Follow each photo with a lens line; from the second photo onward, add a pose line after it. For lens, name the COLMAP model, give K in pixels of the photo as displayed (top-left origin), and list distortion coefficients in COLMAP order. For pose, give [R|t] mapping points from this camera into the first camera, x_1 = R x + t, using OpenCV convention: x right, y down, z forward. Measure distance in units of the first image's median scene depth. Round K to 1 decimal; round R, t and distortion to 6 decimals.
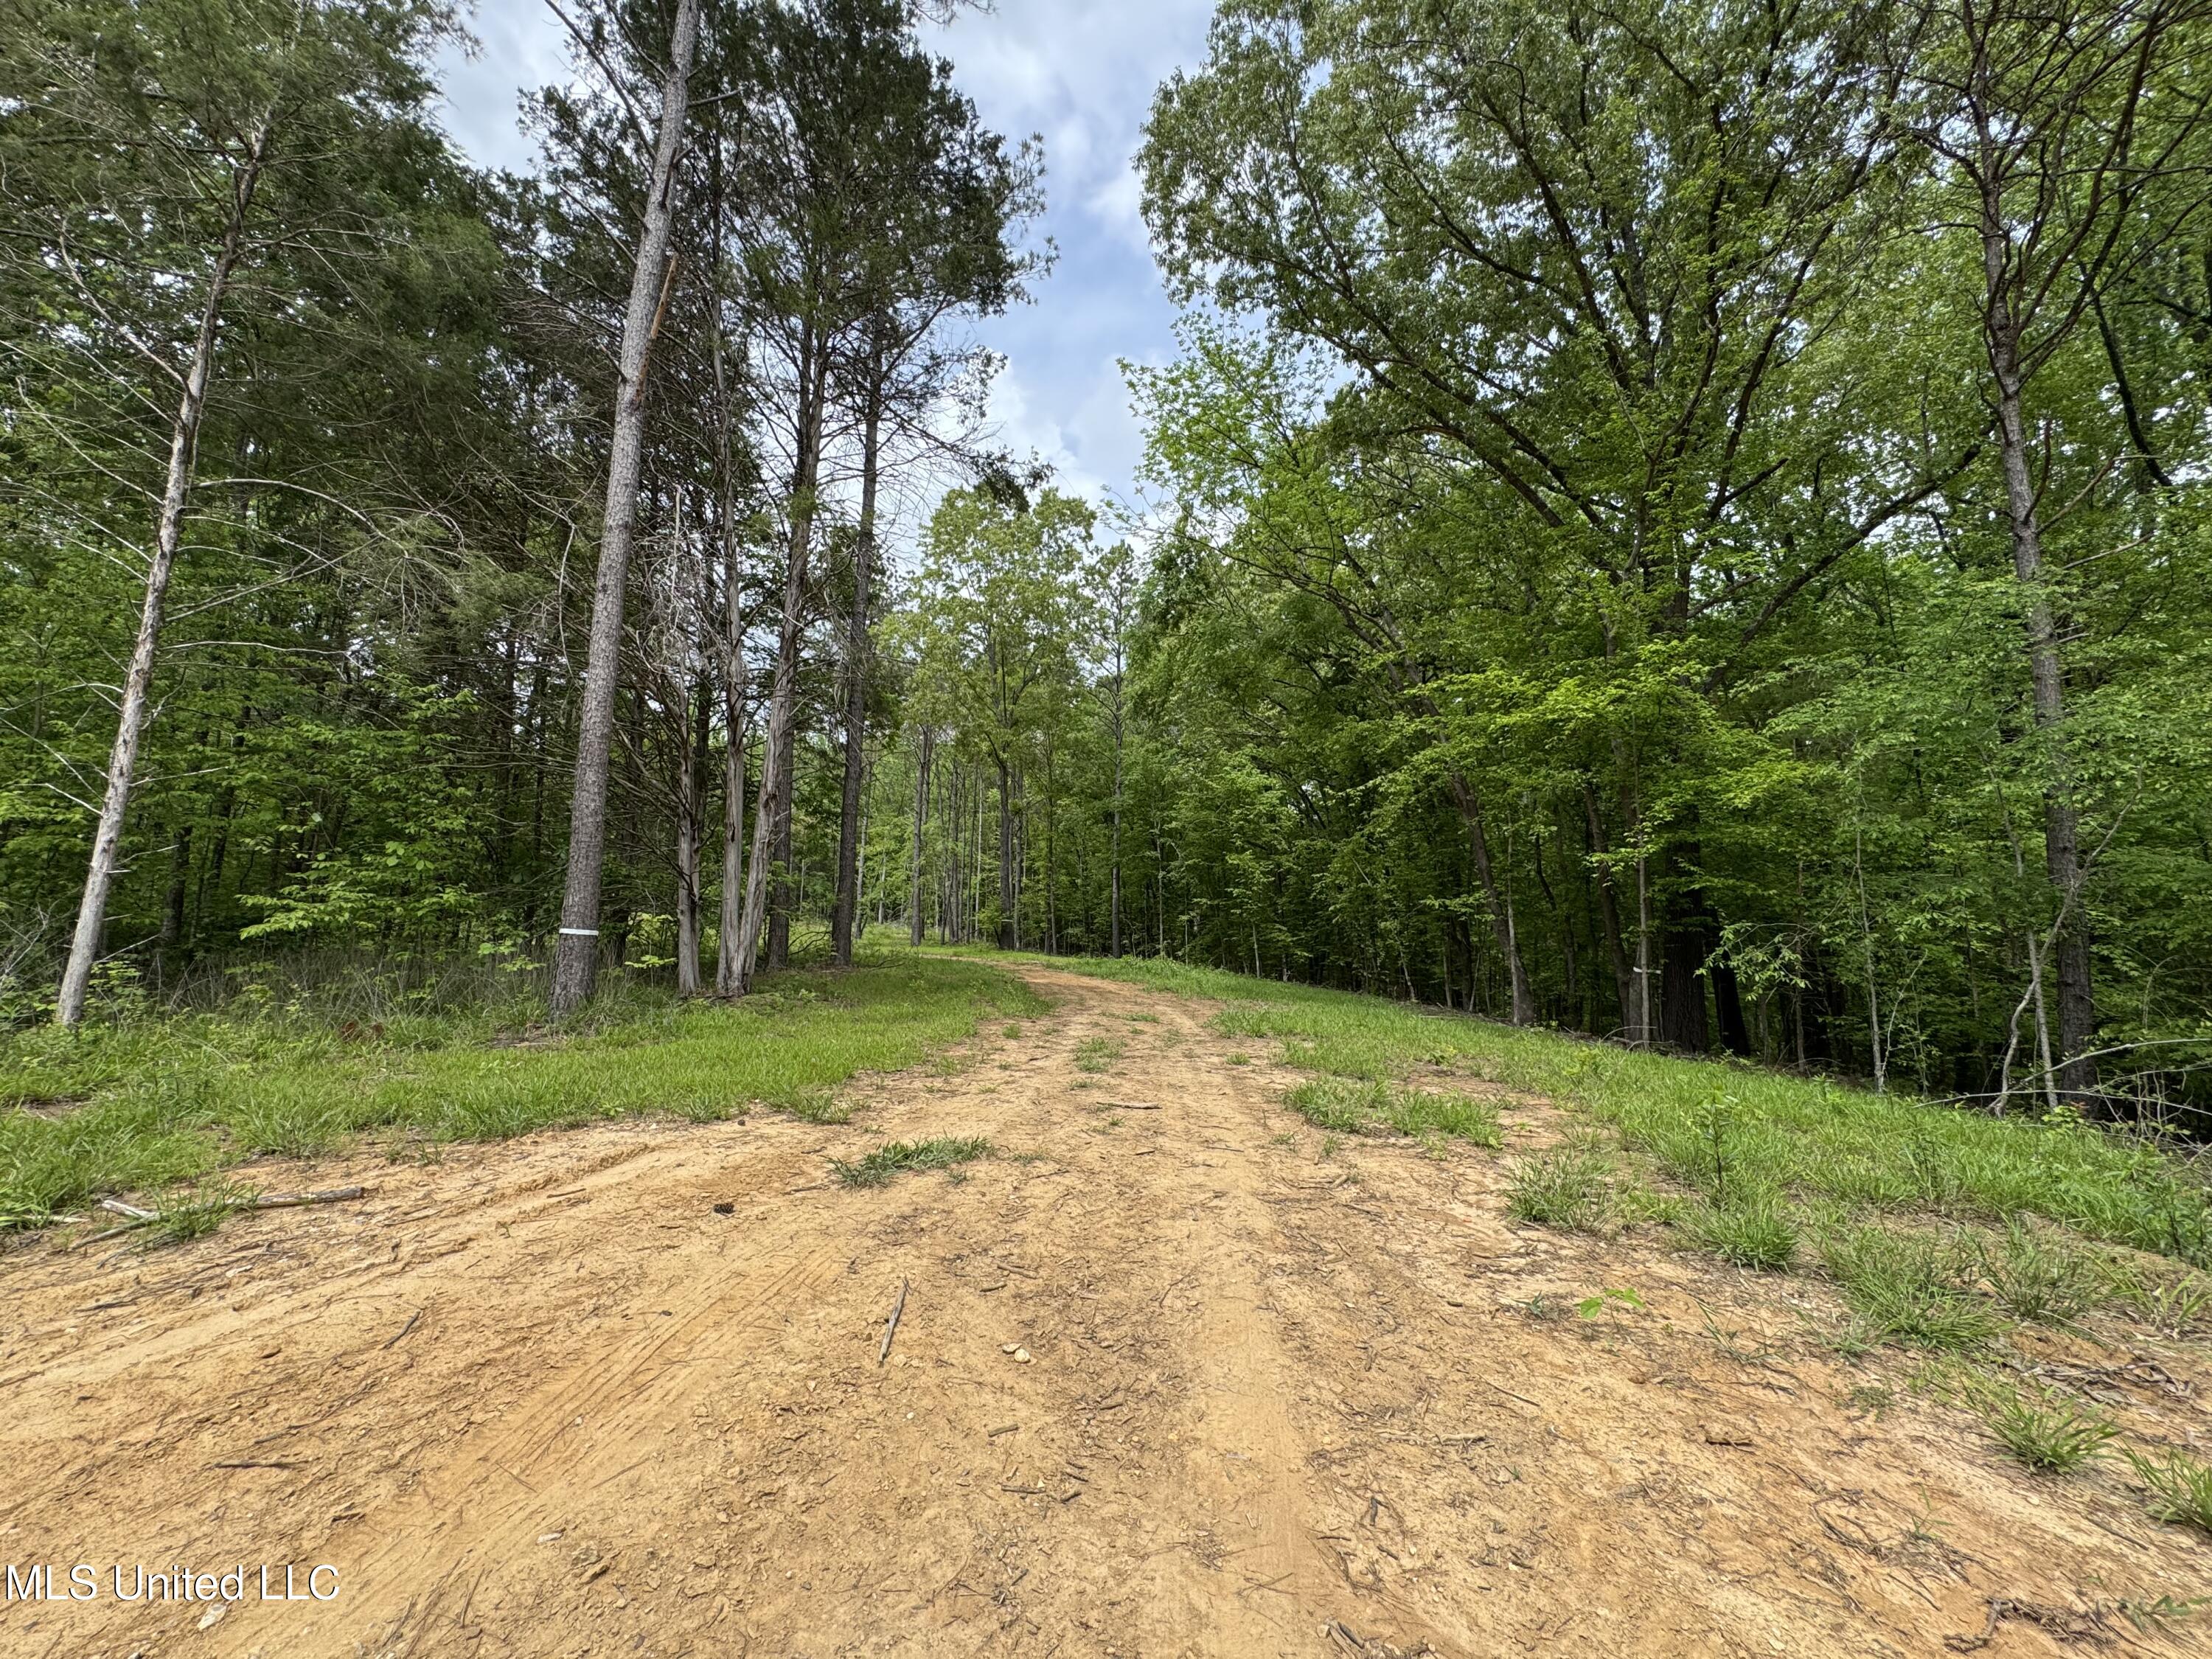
lens RADIAL K [[881.5, 0, 1103.1], [0, 881.5, 828.1], [0, 0, 1]] dist [-0.002595, 0.000099]
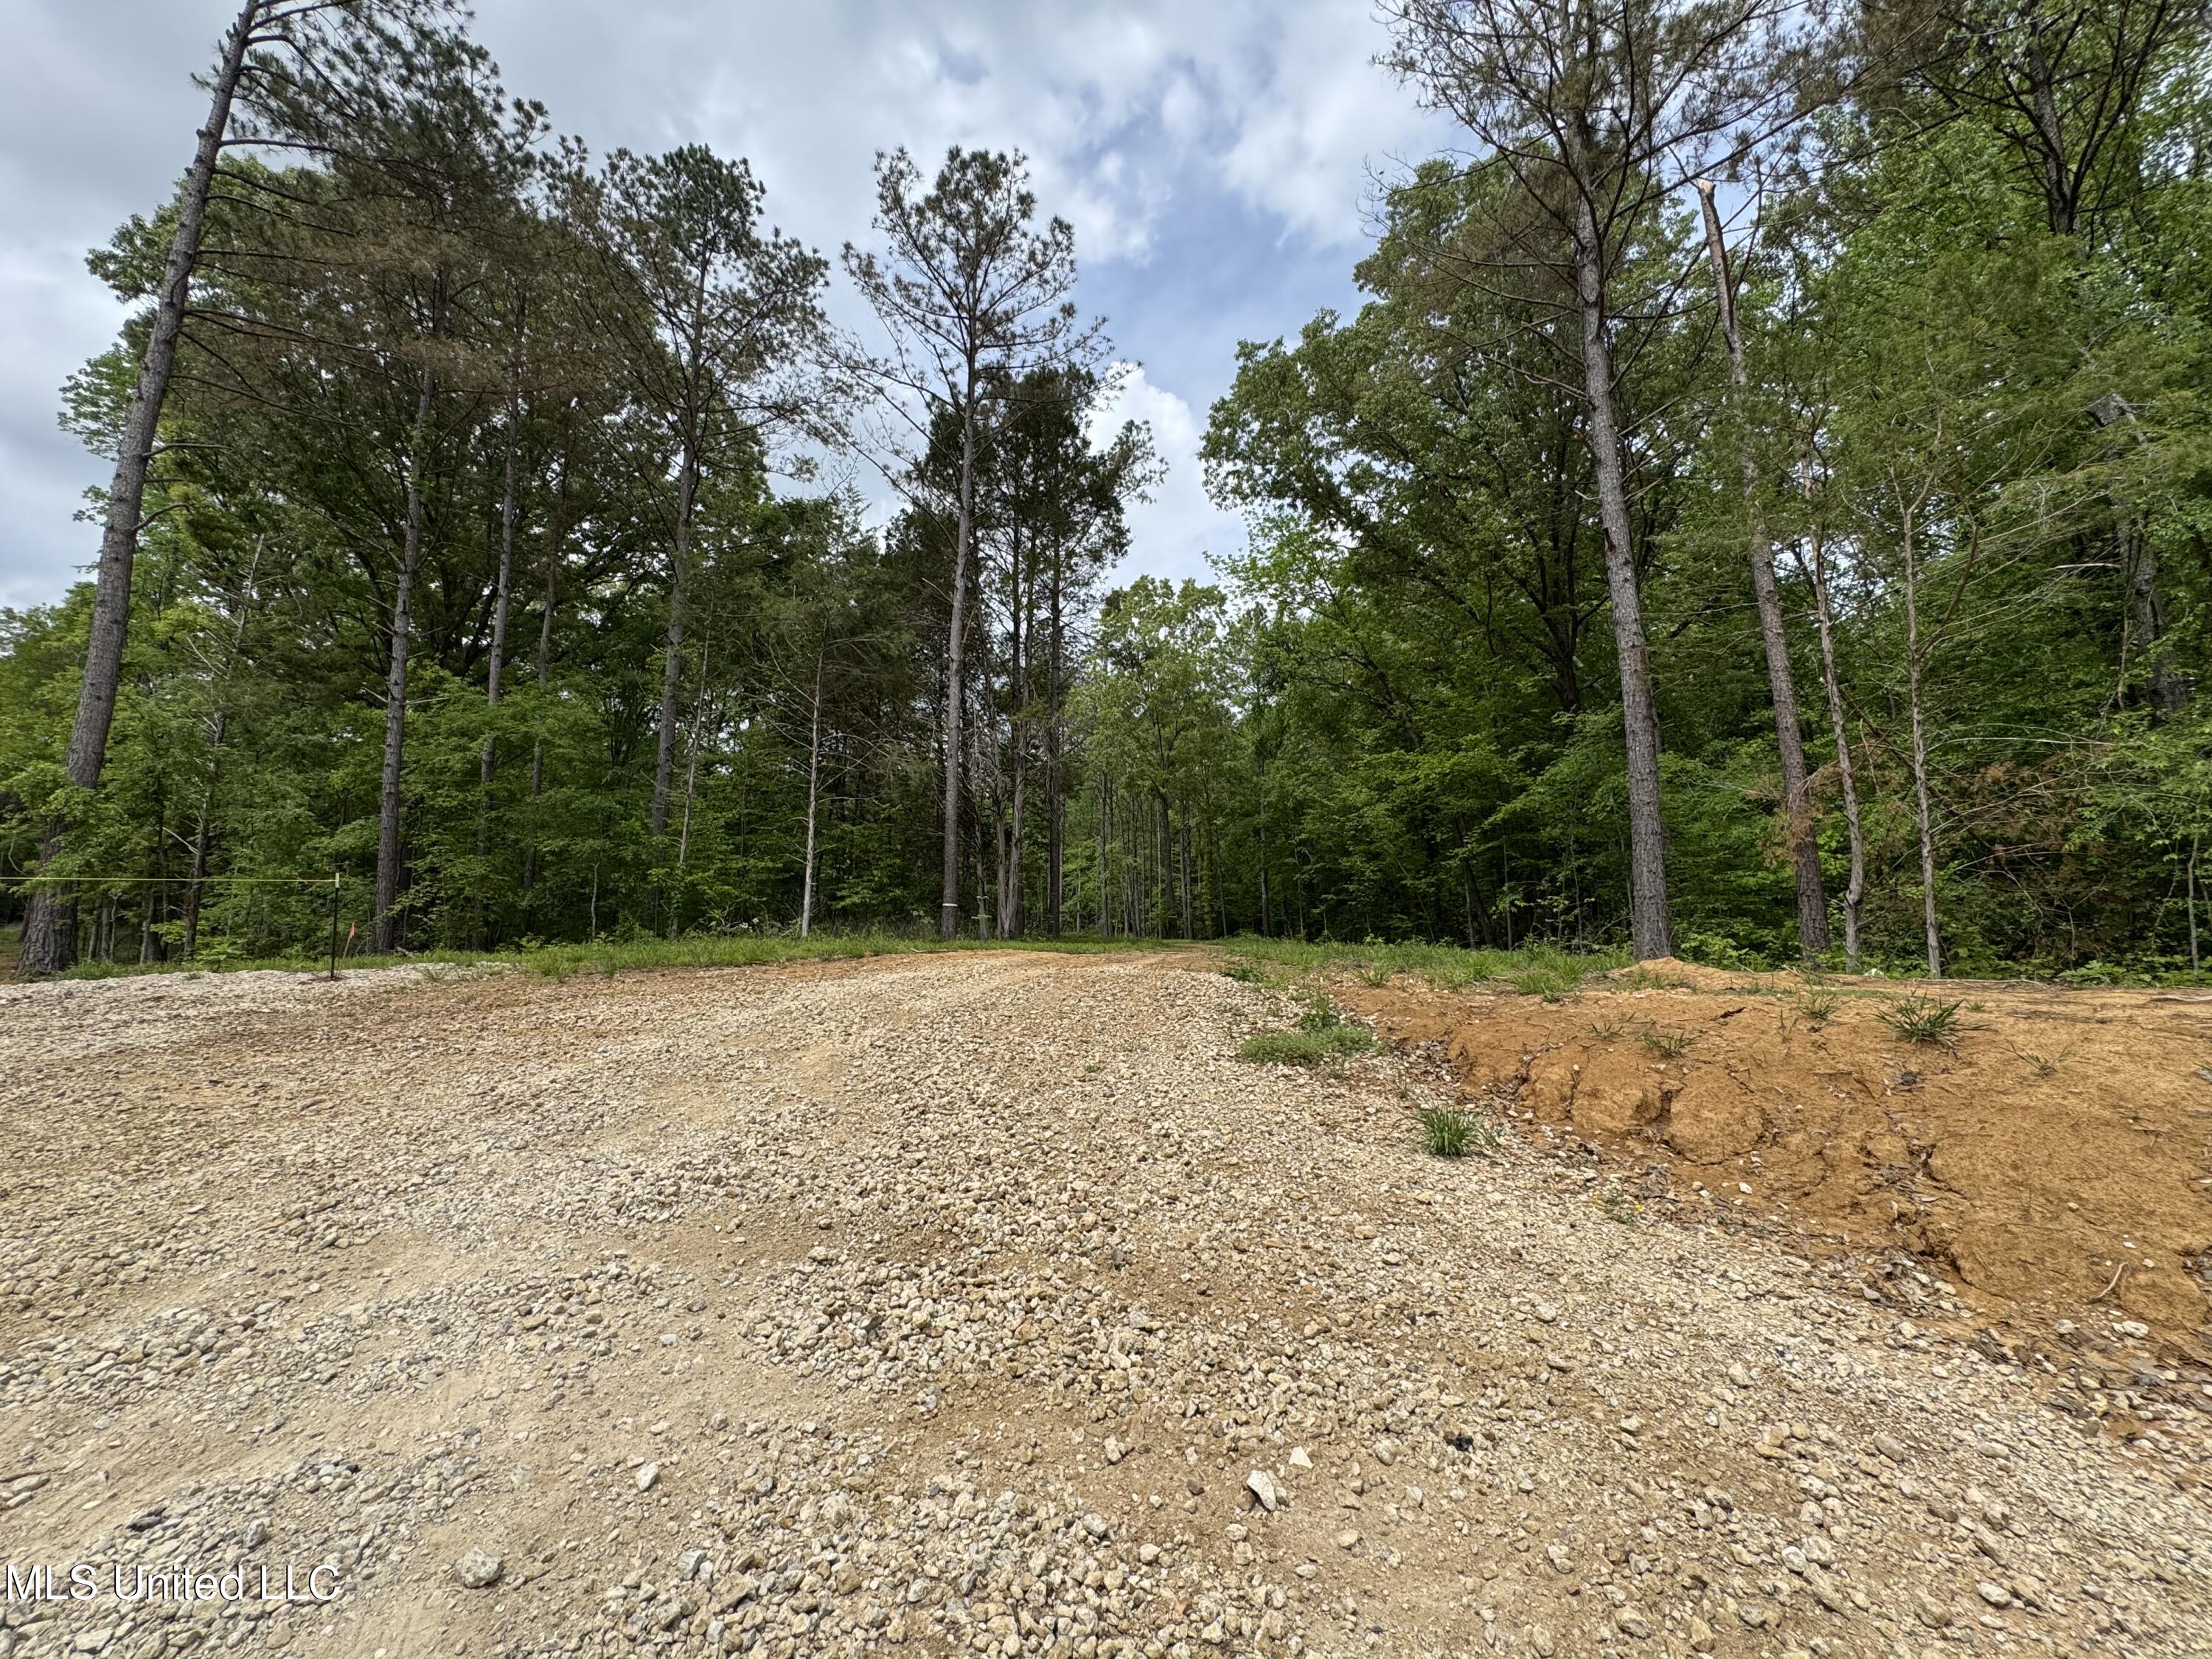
lens RADIAL K [[881.5, 0, 1103.1], [0, 881.5, 828.1], [0, 0, 1]] dist [-0.002595, 0.000099]
pose [[0.975434, -0.053345, -0.213736, 0.081116], [0.050133, 0.998534, -0.020425, -0.004788], [0.214512, 0.009208, 0.976678, -0.310368]]
